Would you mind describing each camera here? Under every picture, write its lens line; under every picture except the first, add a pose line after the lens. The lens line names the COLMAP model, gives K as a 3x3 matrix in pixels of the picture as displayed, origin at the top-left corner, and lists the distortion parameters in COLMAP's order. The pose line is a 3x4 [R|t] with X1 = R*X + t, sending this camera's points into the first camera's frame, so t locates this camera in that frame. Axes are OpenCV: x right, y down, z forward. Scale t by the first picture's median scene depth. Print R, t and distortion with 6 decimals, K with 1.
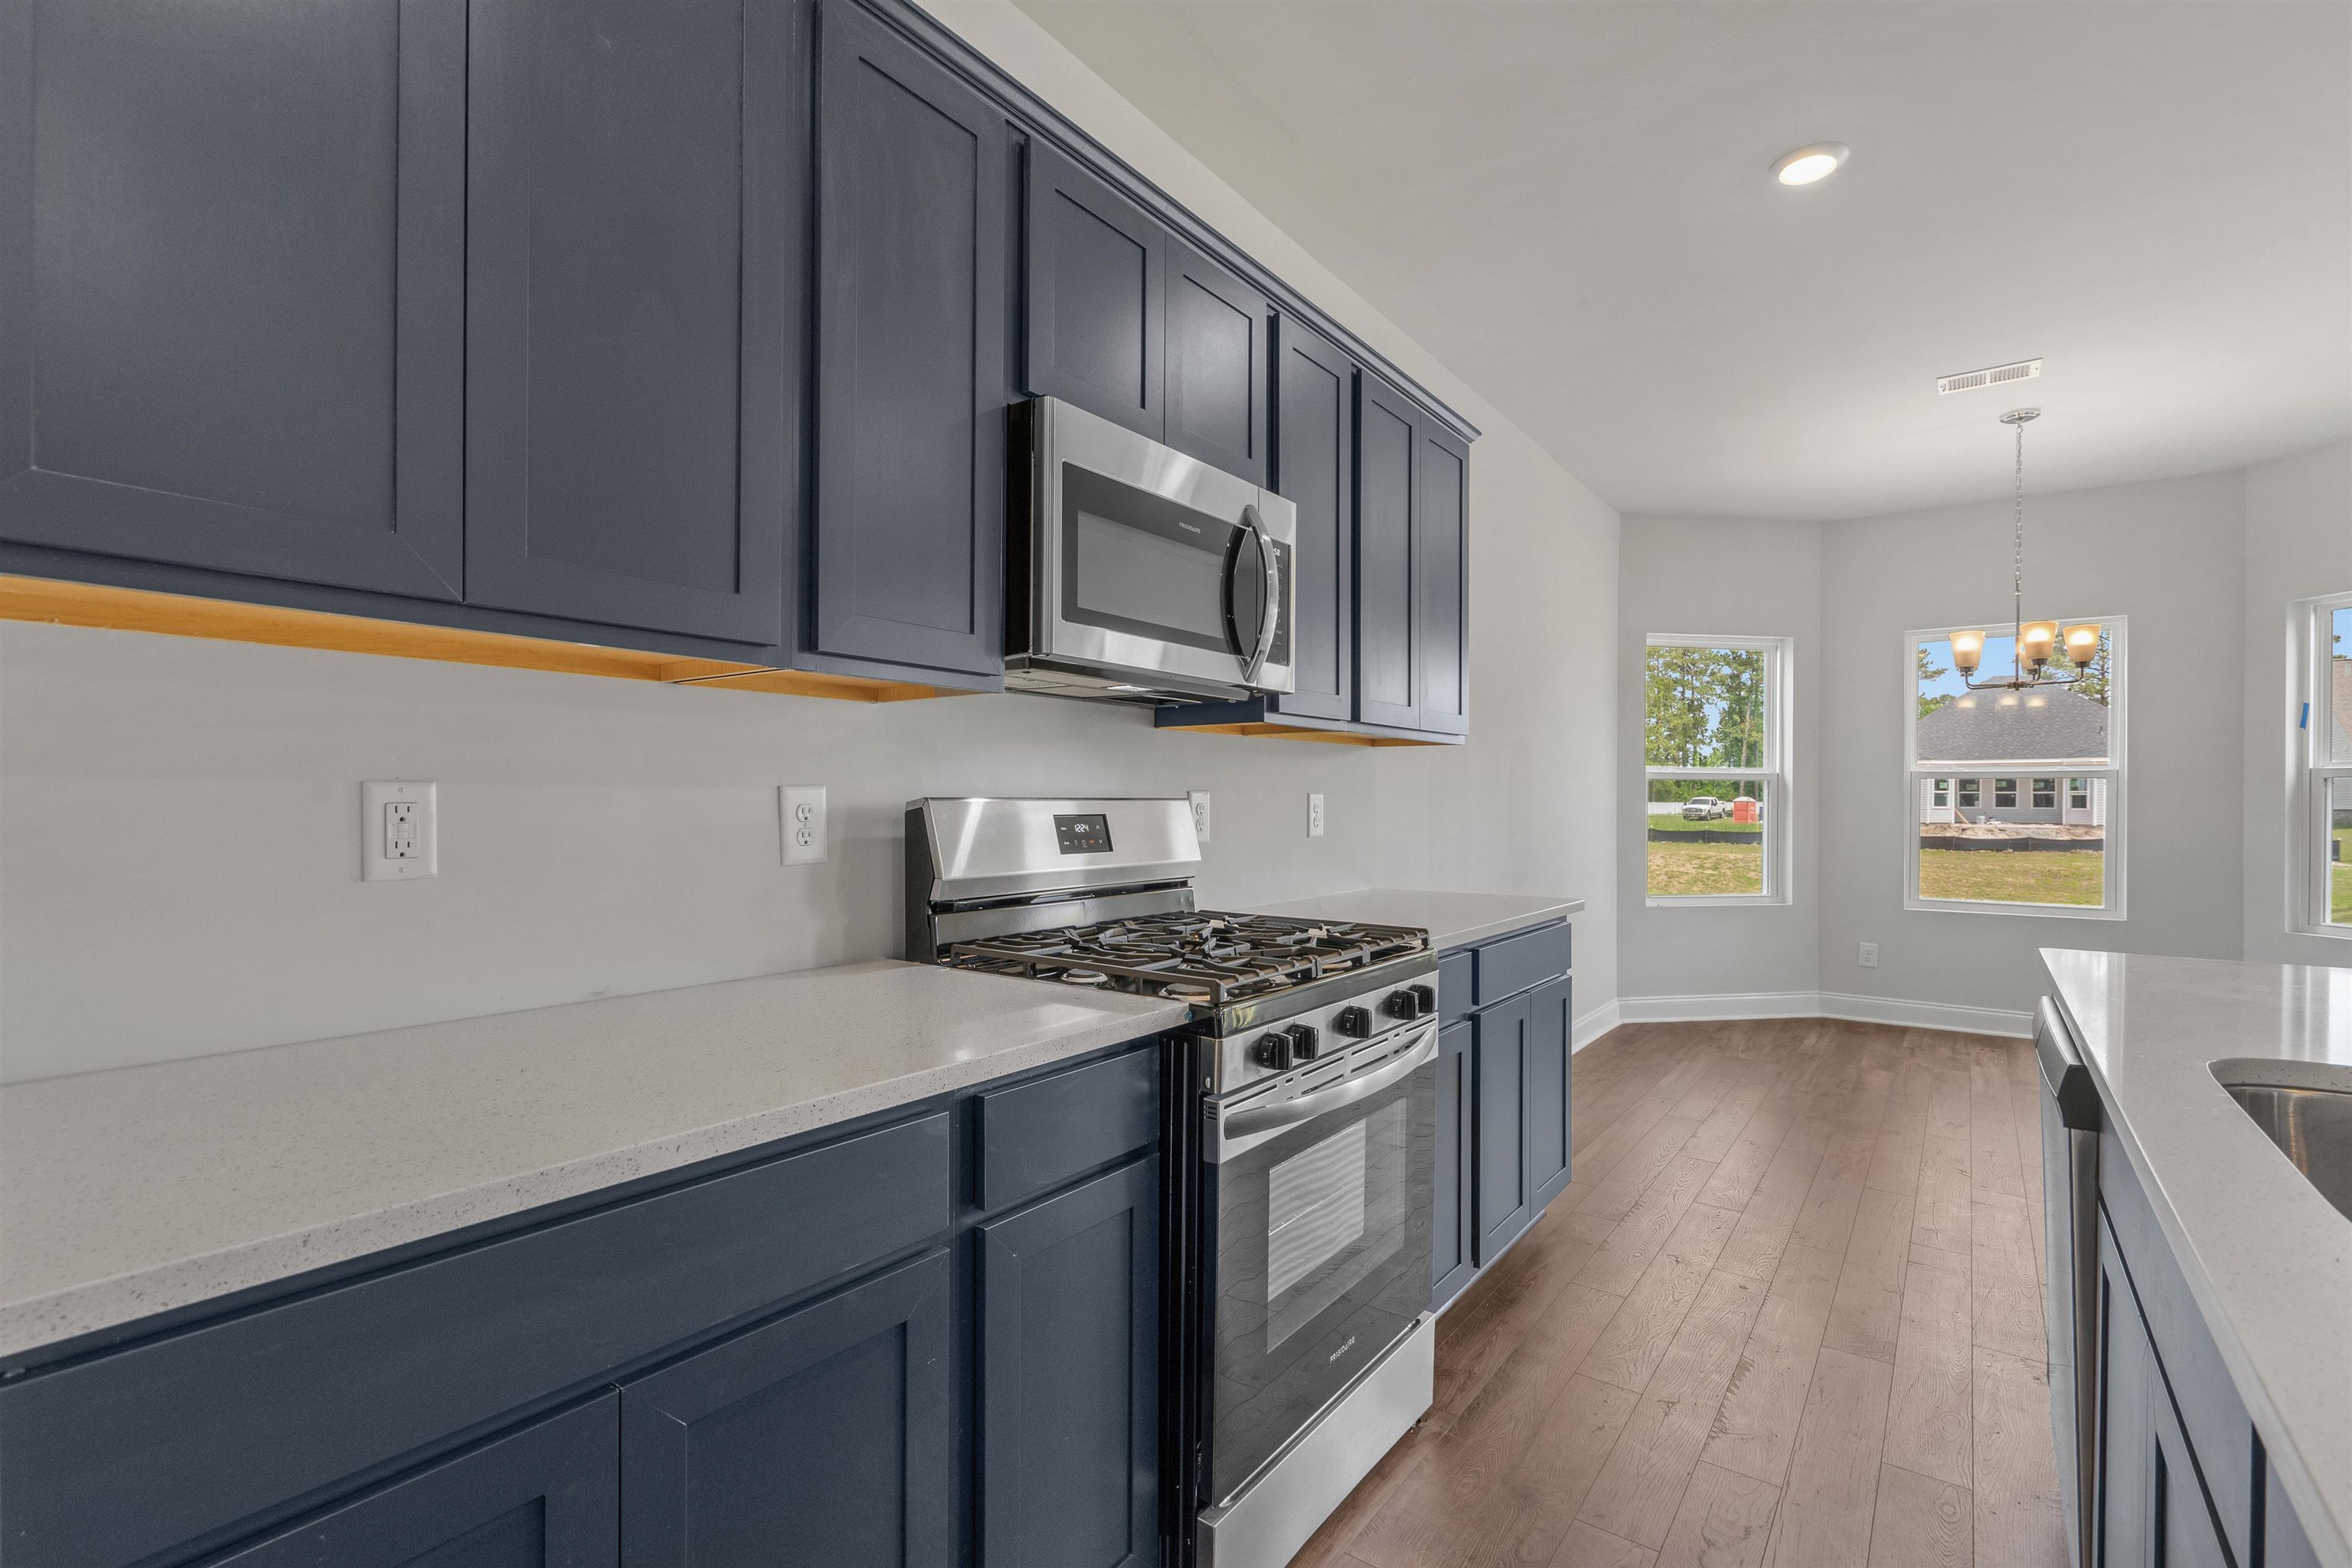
lens RADIAL K [[1074.5, 0, 1166.0], [0, 1074.5, 774.9], [0, 0, 1]] dist [-0.001011, 0.000026]
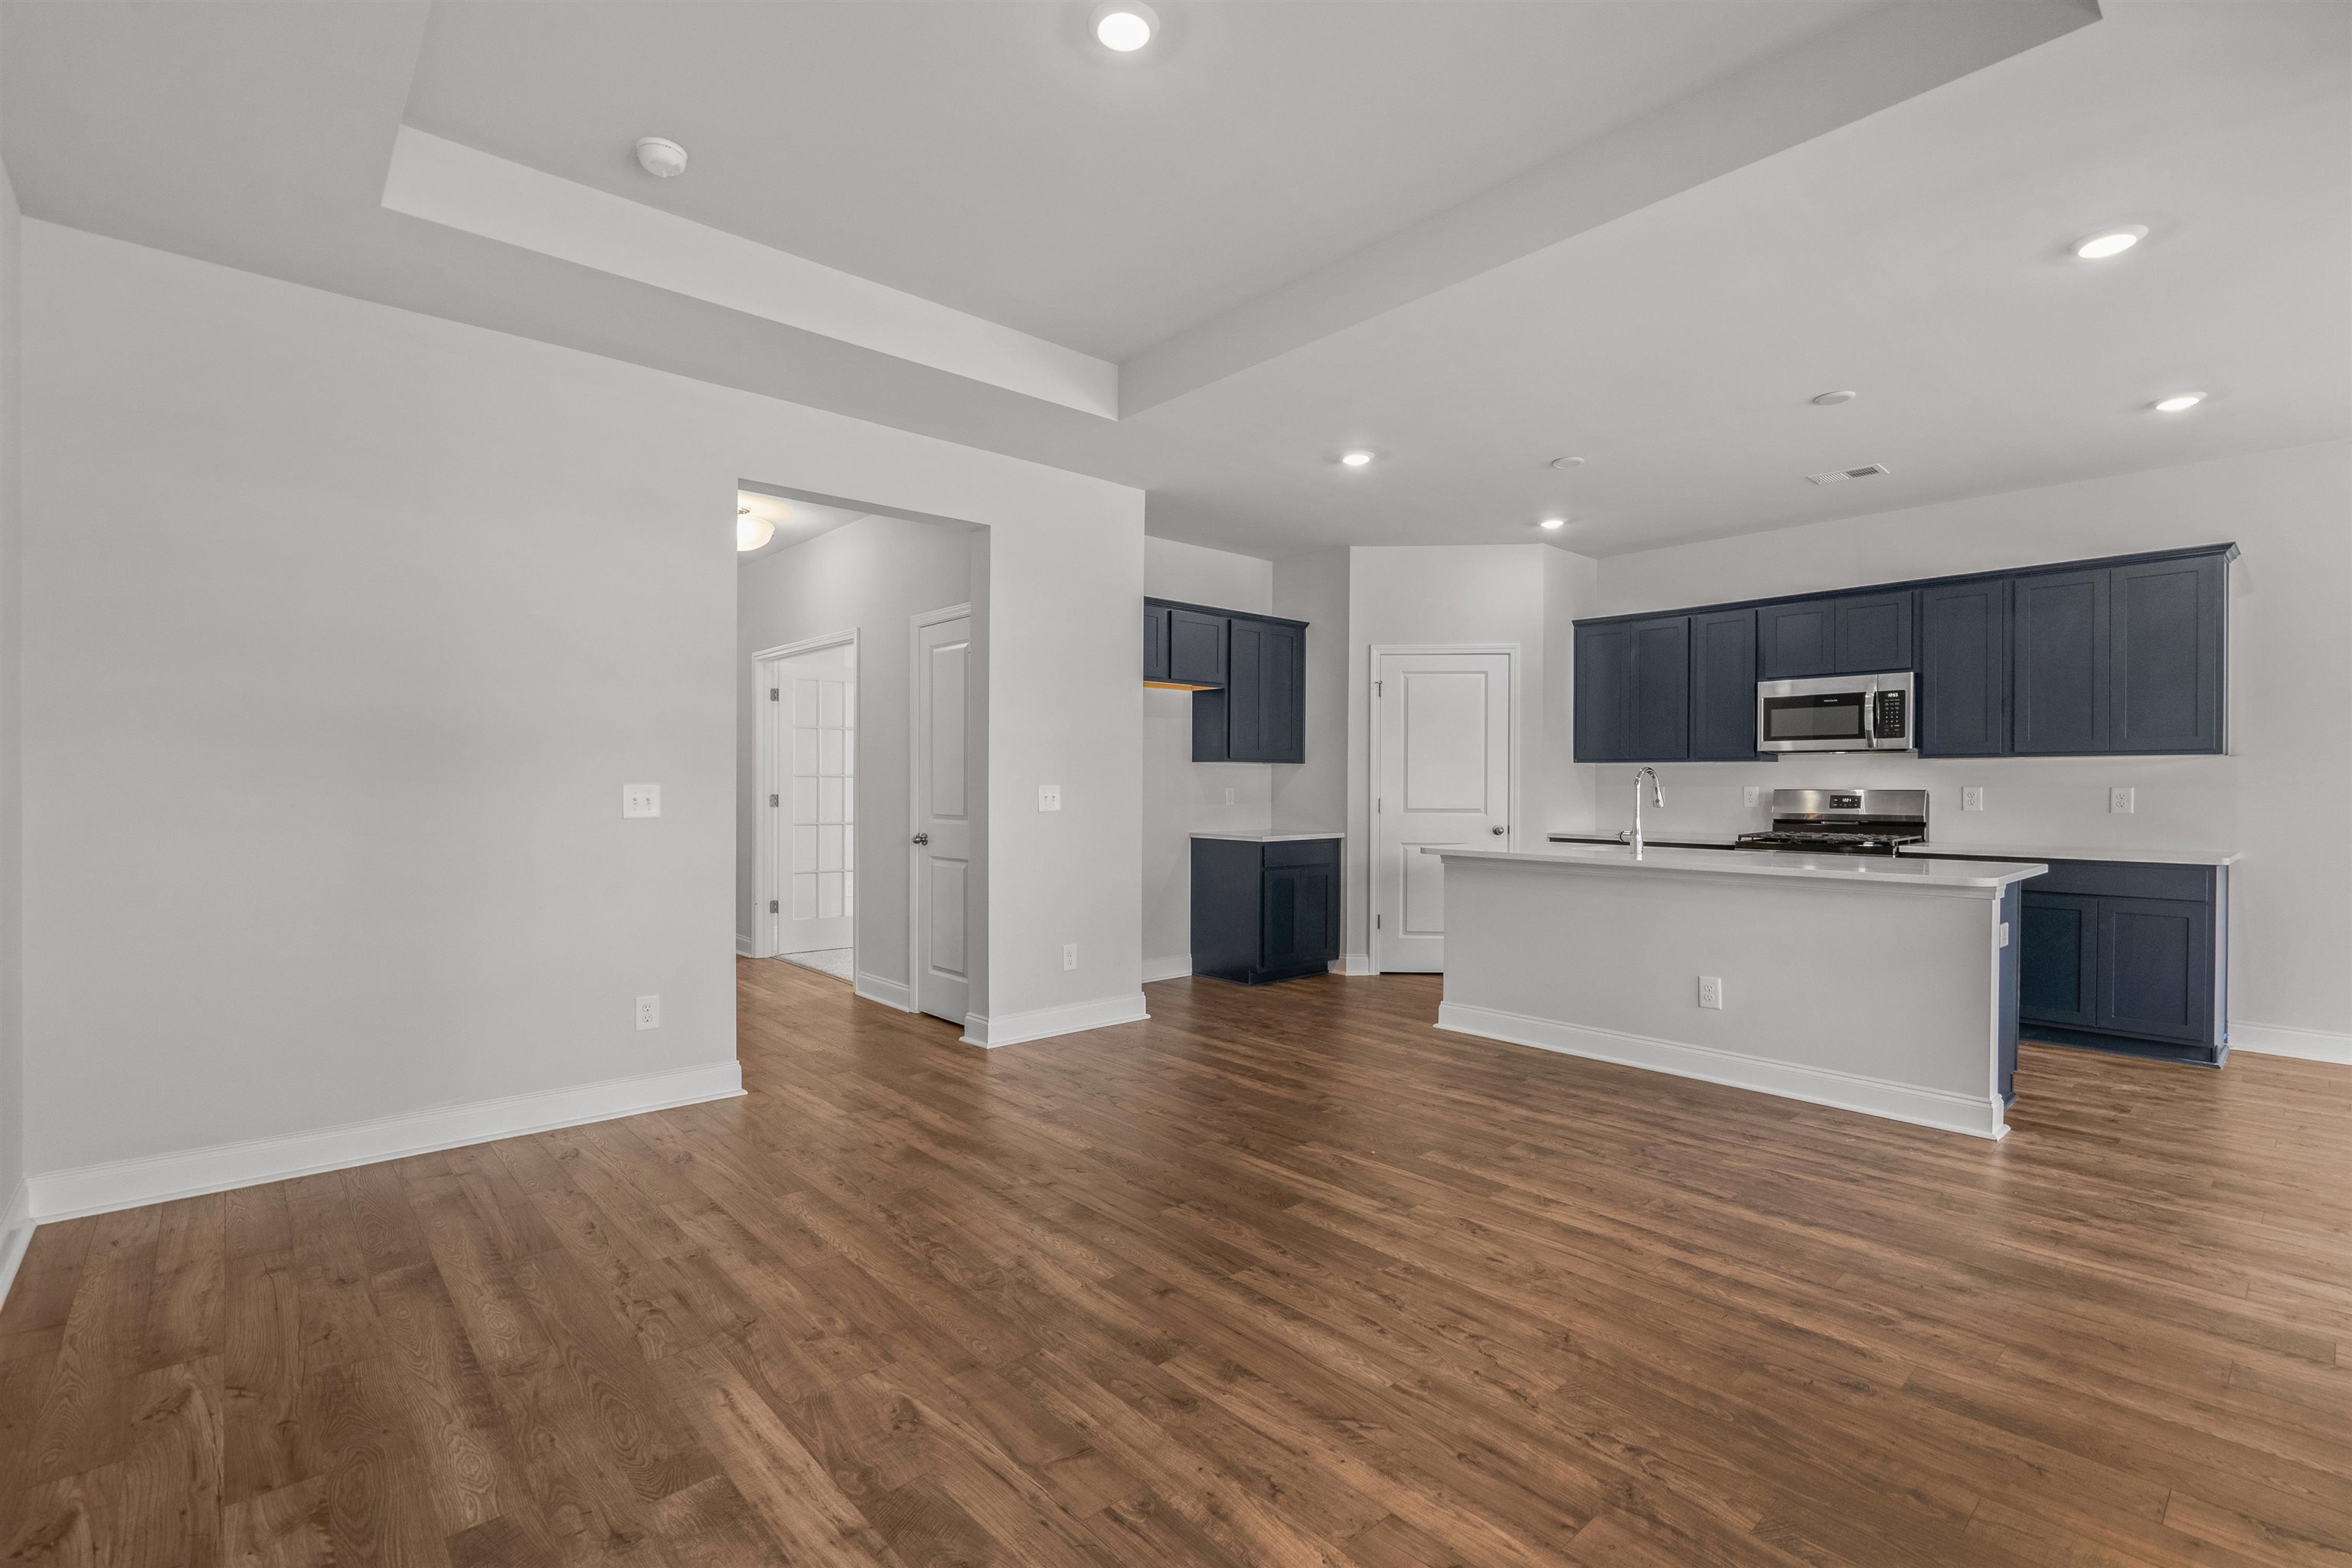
lens RADIAL K [[1055.0, 0, 1162.9], [0, 1055.0, 789.9], [0, 0, 1]] dist [-0.002648, 0.000313]
pose [[-0.197495, 0.002812, -0.980300, 1.054456], [0.018878, 0.999821, -0.000935, -0.003881], [0.980122, -0.018690, -0.197512, -0.083711]]
